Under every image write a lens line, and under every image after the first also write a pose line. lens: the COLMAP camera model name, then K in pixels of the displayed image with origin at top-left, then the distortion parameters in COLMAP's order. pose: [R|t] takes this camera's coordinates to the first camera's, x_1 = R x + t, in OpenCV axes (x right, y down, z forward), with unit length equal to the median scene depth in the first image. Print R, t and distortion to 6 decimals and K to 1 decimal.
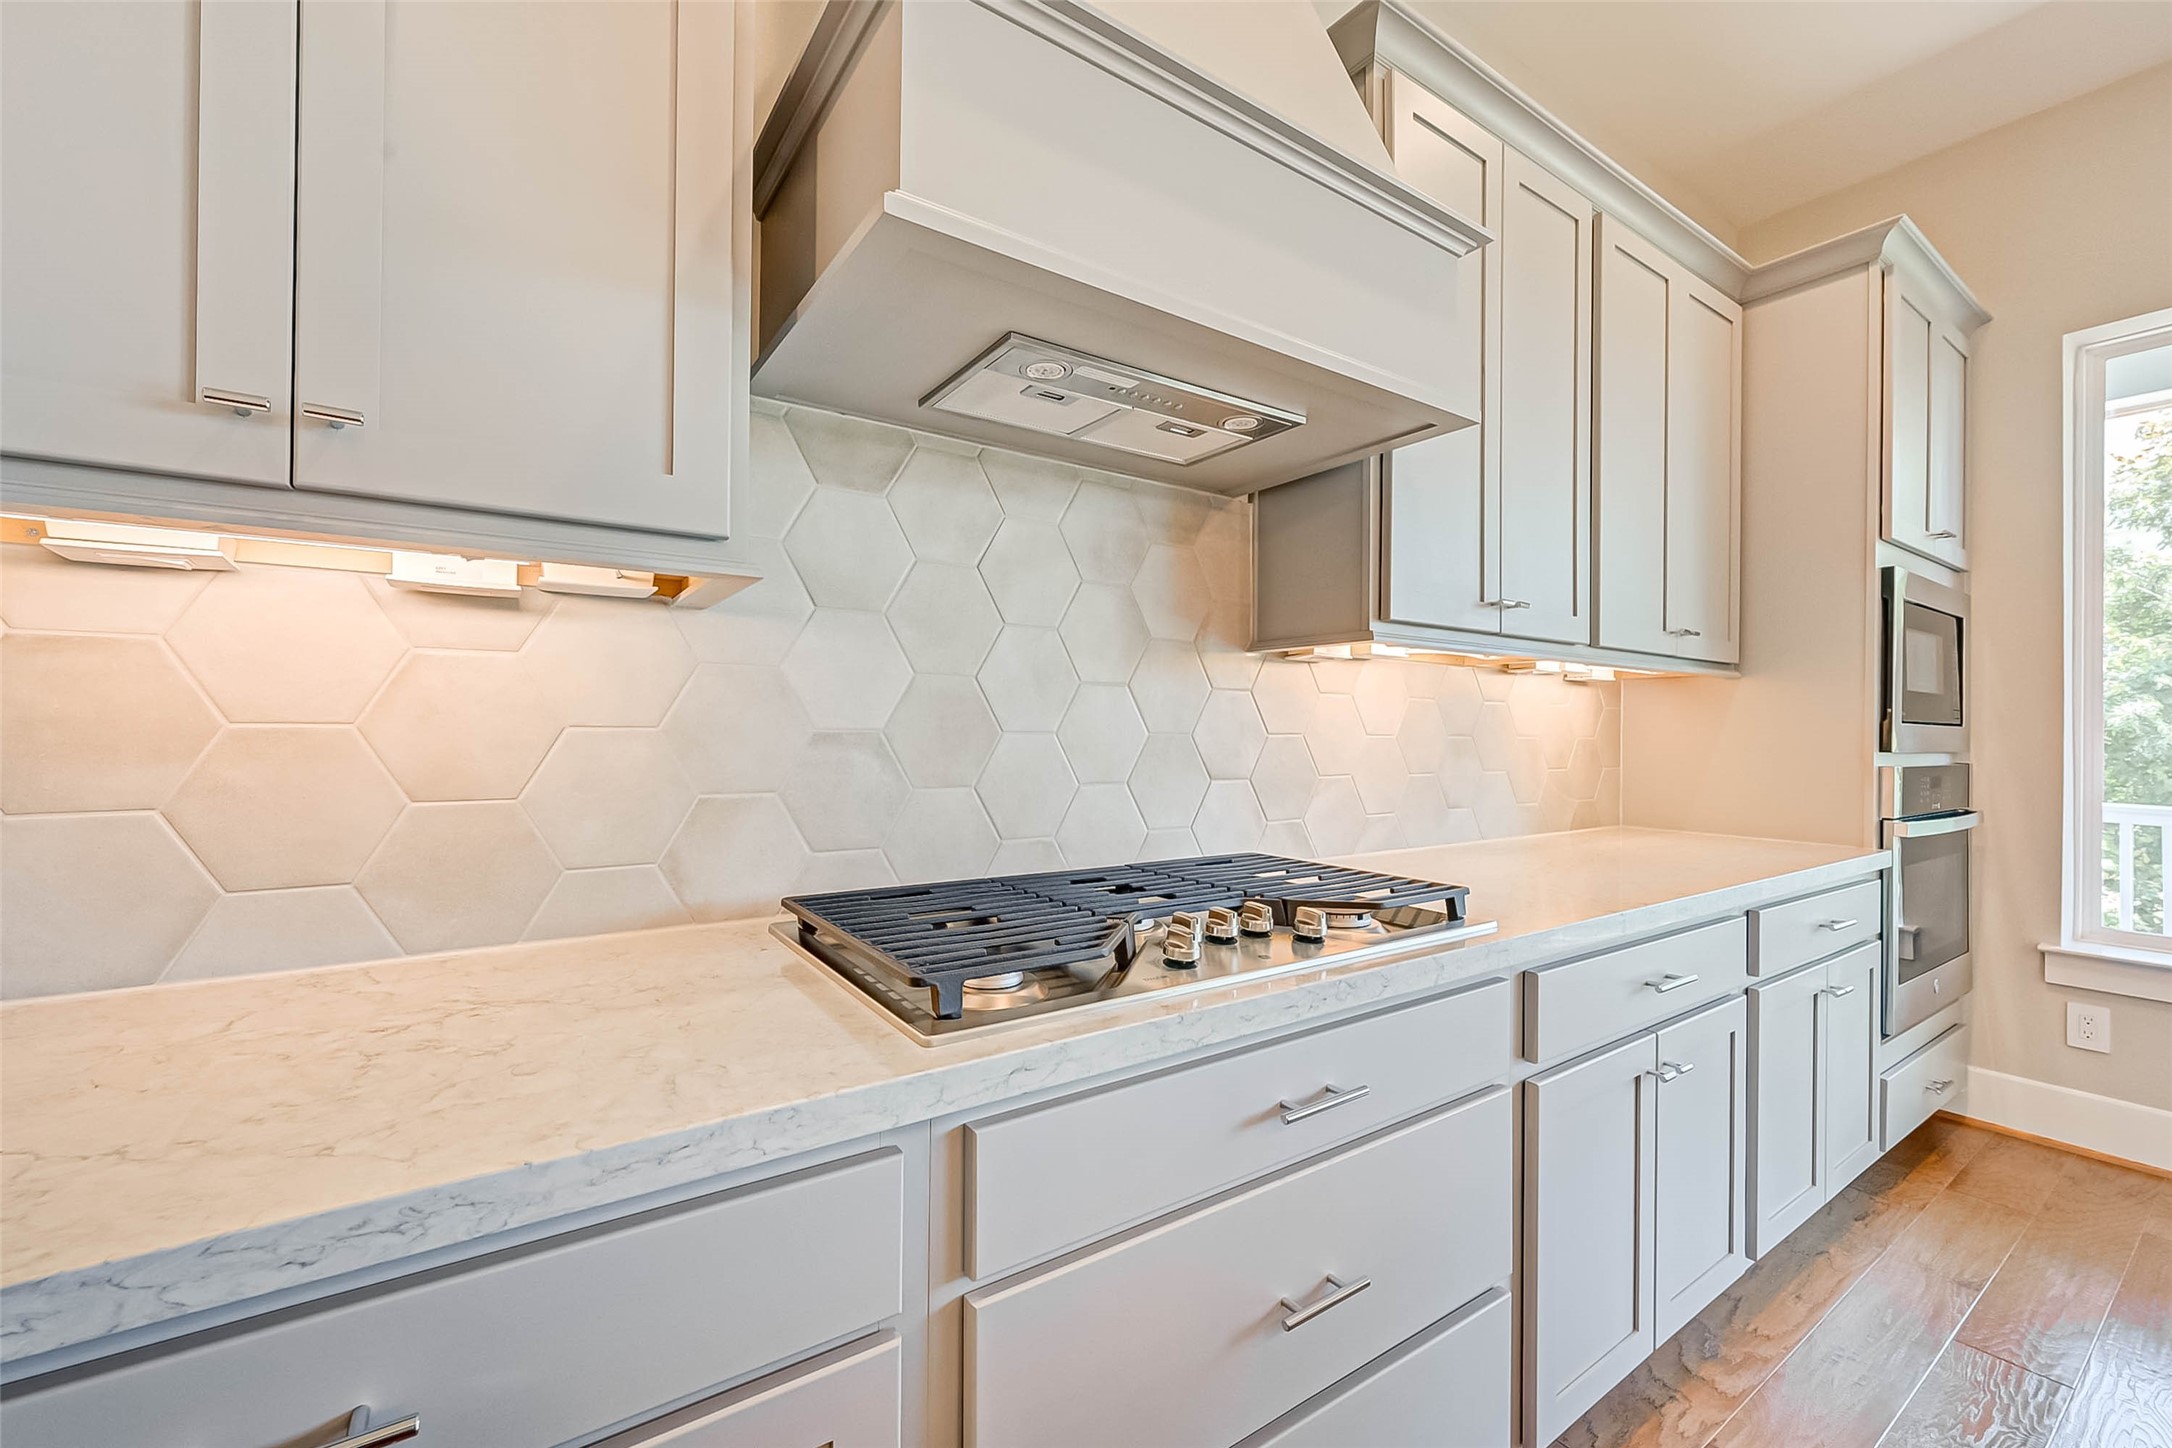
lens RADIAL K [[878.3, 0, 1086.0], [0, 878.3, 724.0], [0, 0, 1]] dist [-0.001801, -0.000059]
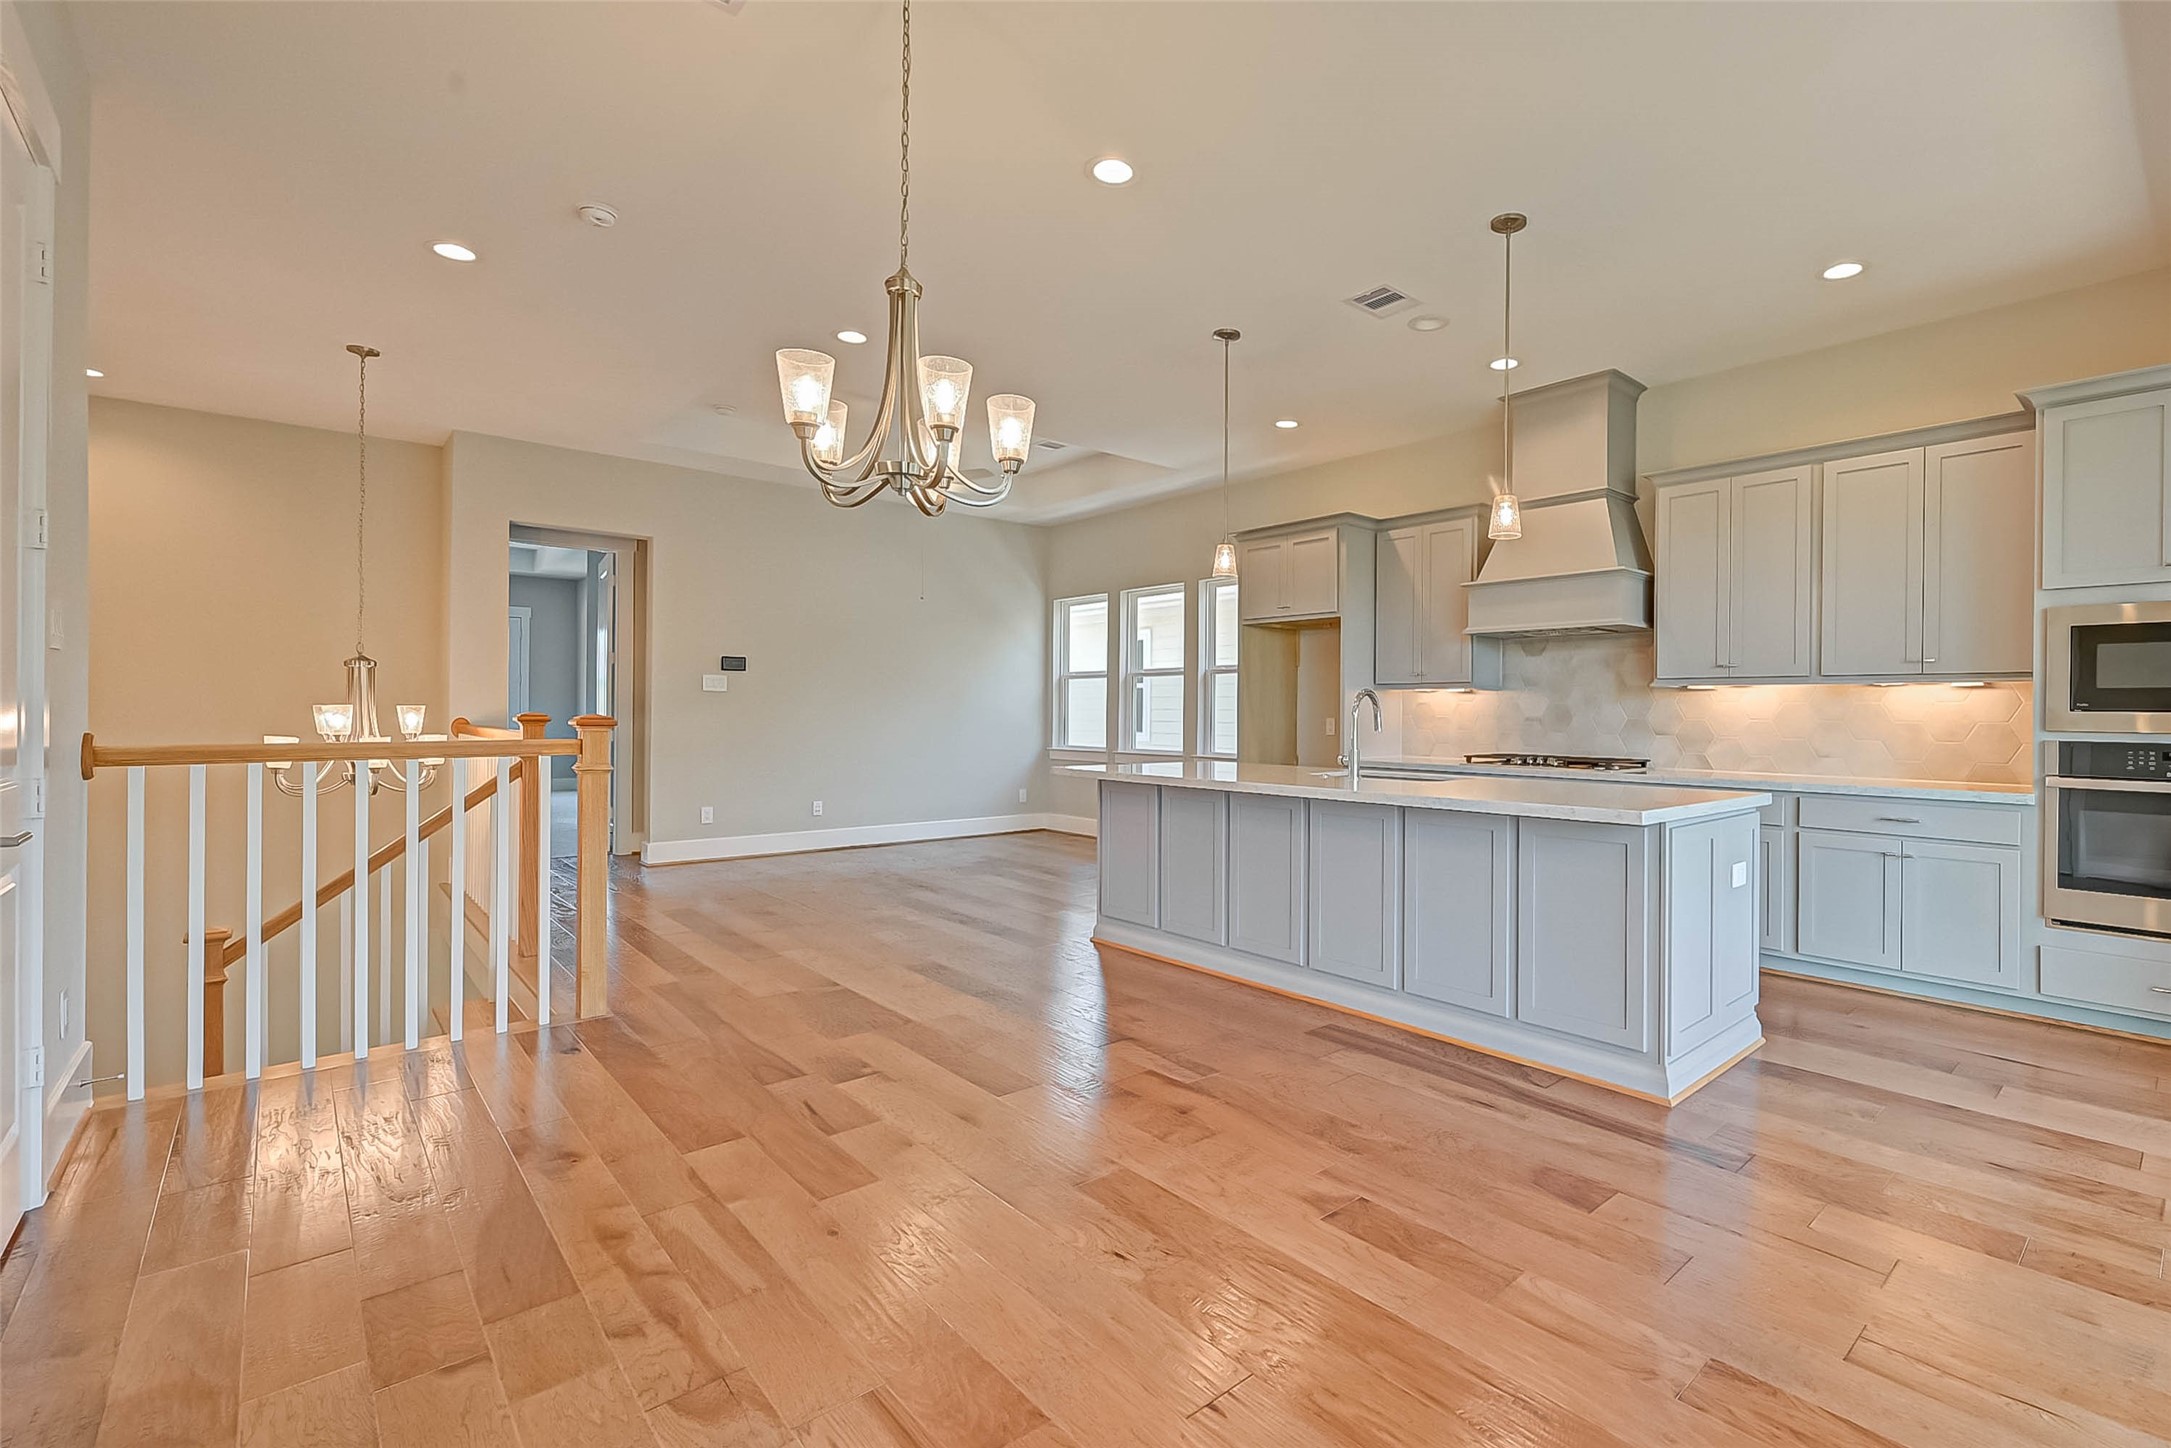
lens RADIAL K [[984.0, 0, 1233.6], [0, 984.0, 714.0], [0, 0, 1]] dist [-0.000767, -0.000074]
pose [[0.173915, -0.008473, -0.984724, 2.879469], [-0.001338, 0.999960, -0.008841, 0.025965], [0.984760, 0.002855, 0.173896, -0.829260]]
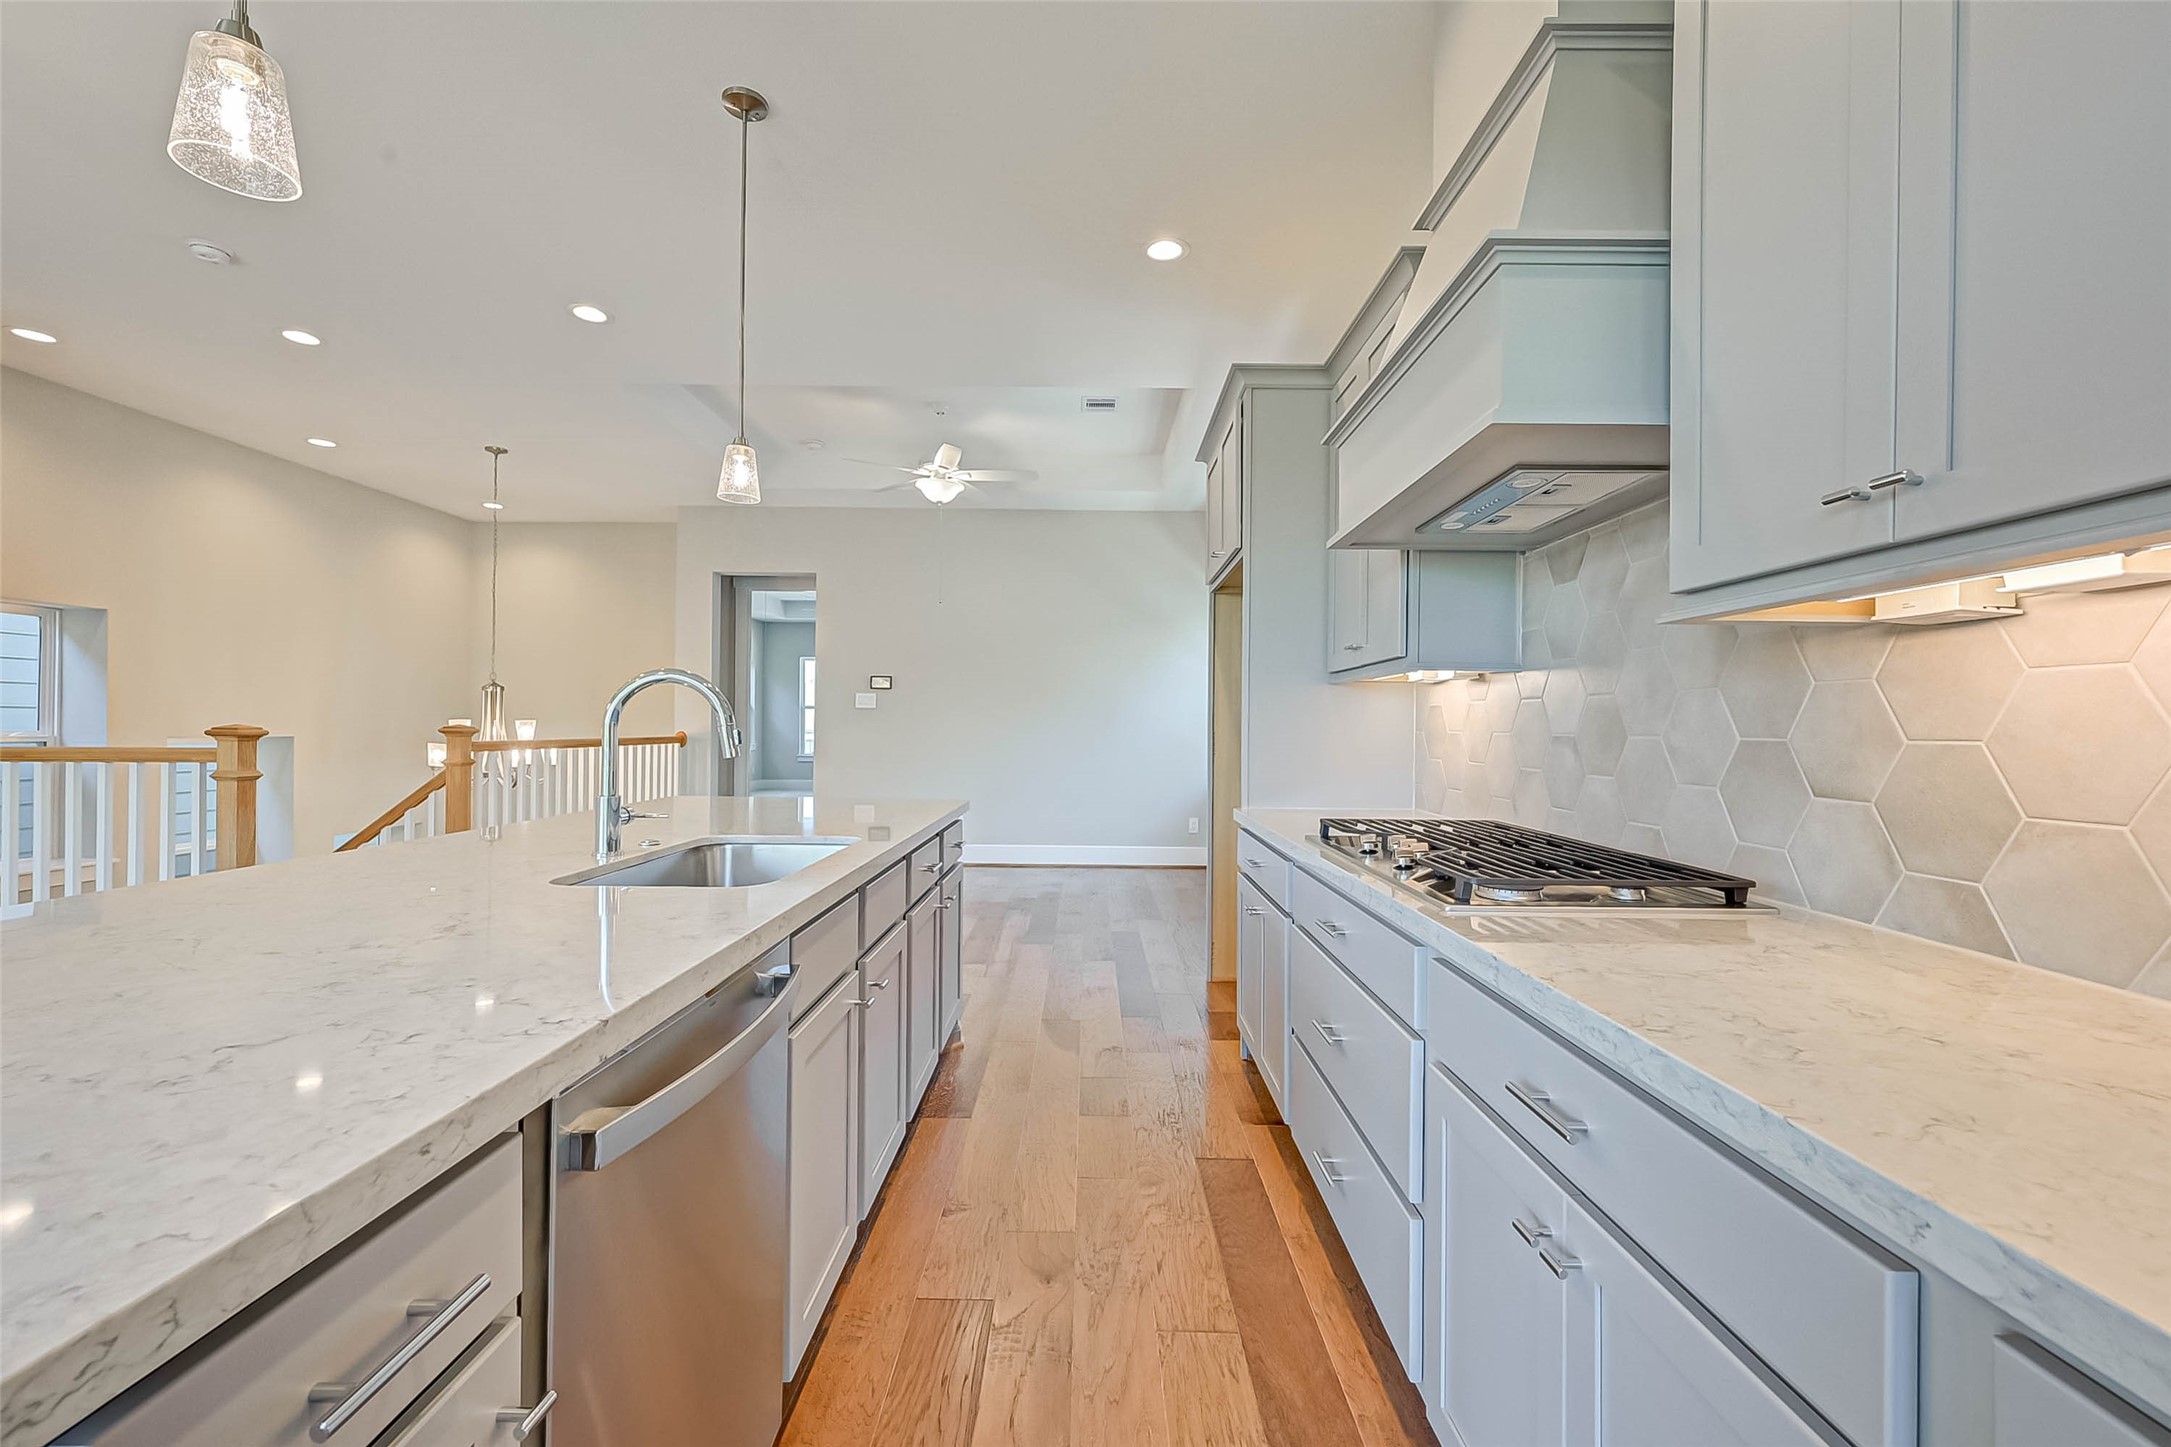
lens RADIAL K [[877.9, 0, 1085.5], [0, 877.9, 723.5], [0, 0, 1]] dist [-0.001801, -0.000059]
pose [[-0.570632, -0.020466, -0.820951, 1.130430], [-0.012343, 0.999790, -0.016344, 0.018742], [0.821113, 0.000807, -0.570765, 0.881171]]
